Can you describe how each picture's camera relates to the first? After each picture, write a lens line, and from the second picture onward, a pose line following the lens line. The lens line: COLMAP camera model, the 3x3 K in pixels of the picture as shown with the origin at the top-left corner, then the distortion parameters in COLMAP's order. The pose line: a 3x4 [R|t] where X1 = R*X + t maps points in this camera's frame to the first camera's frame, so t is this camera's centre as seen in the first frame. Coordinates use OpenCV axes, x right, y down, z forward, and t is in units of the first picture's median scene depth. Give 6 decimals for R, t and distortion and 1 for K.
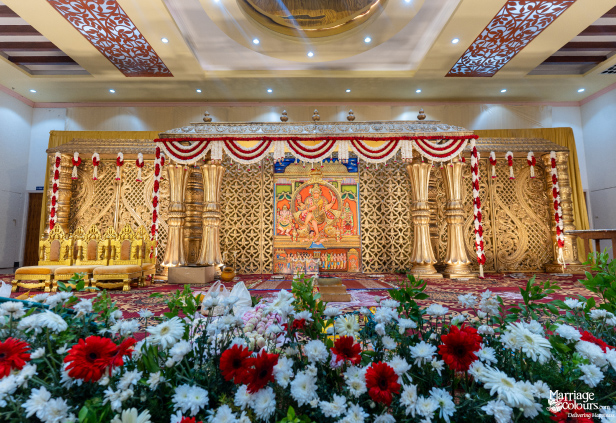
lens RADIAL K [[329.6, 0, 307.7], [0, 329.6, 208.6], [0, 0, 1]] dist [0.013889, 0.004035]
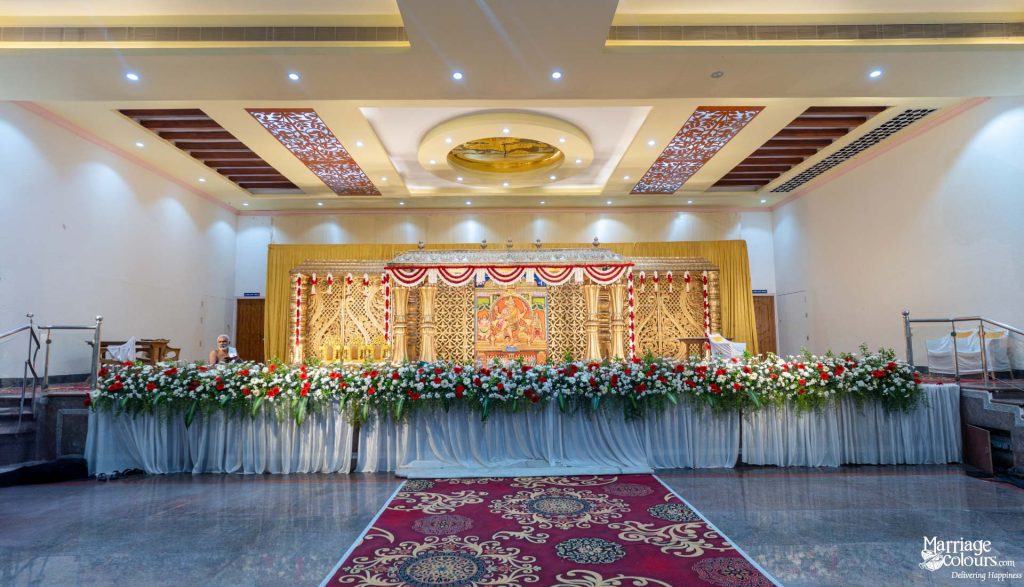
lens RADIAL K [[510.1, 0, 515.0], [0, 510.1, 301.0], [0, 0, 1]] dist [0.048278, 0.000355]
pose [[0.999971, -0.002347, 0.007199, 0.027981], [0.002200, 0.999791, 0.020348, -0.098098], [-0.007246, -0.020332, 0.999767, -0.844113]]
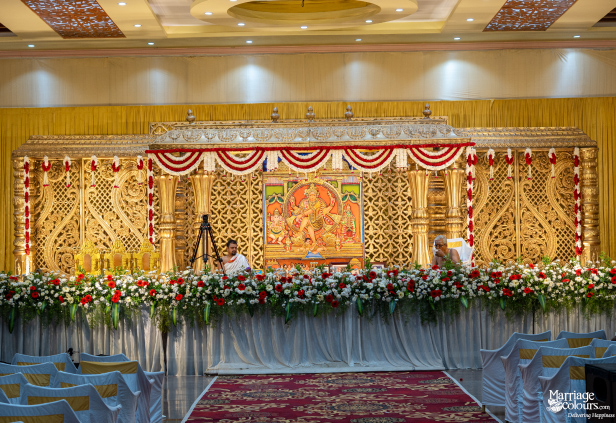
lens RADIAL K [[1279.8, 0, 328.9], [0, 1279.8, 193.2], [0, 0, 1]] dist [0.172732, 0.000000]
pose [[0.999905, -0.010887, 0.008414, 0.041345], [0.010298, 0.997694, 0.067094, -0.278829], [-0.009125, -0.067001, 0.997711, -2.366957]]
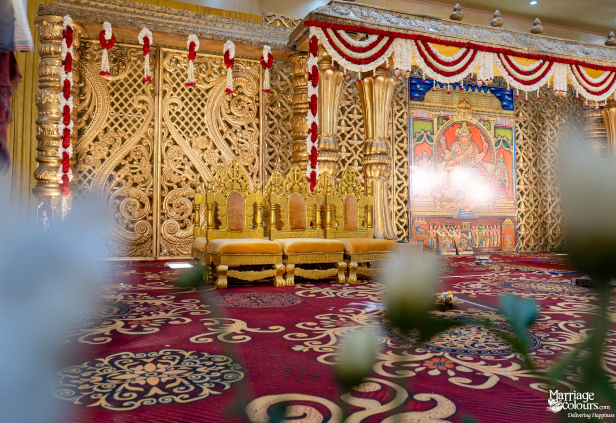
lens RADIAL K [[495.9, 0, 330.6], [0, 495.9, 197.8], [0, 0, 1]] dist [-0.022419, 0.037846]
pose [[0.933552, 0.026456, 0.357463, -0.600350], [-0.050180, 0.997098, 0.057254, 0.035028], [-0.354911, -0.071388, 0.932171, 0.145198]]
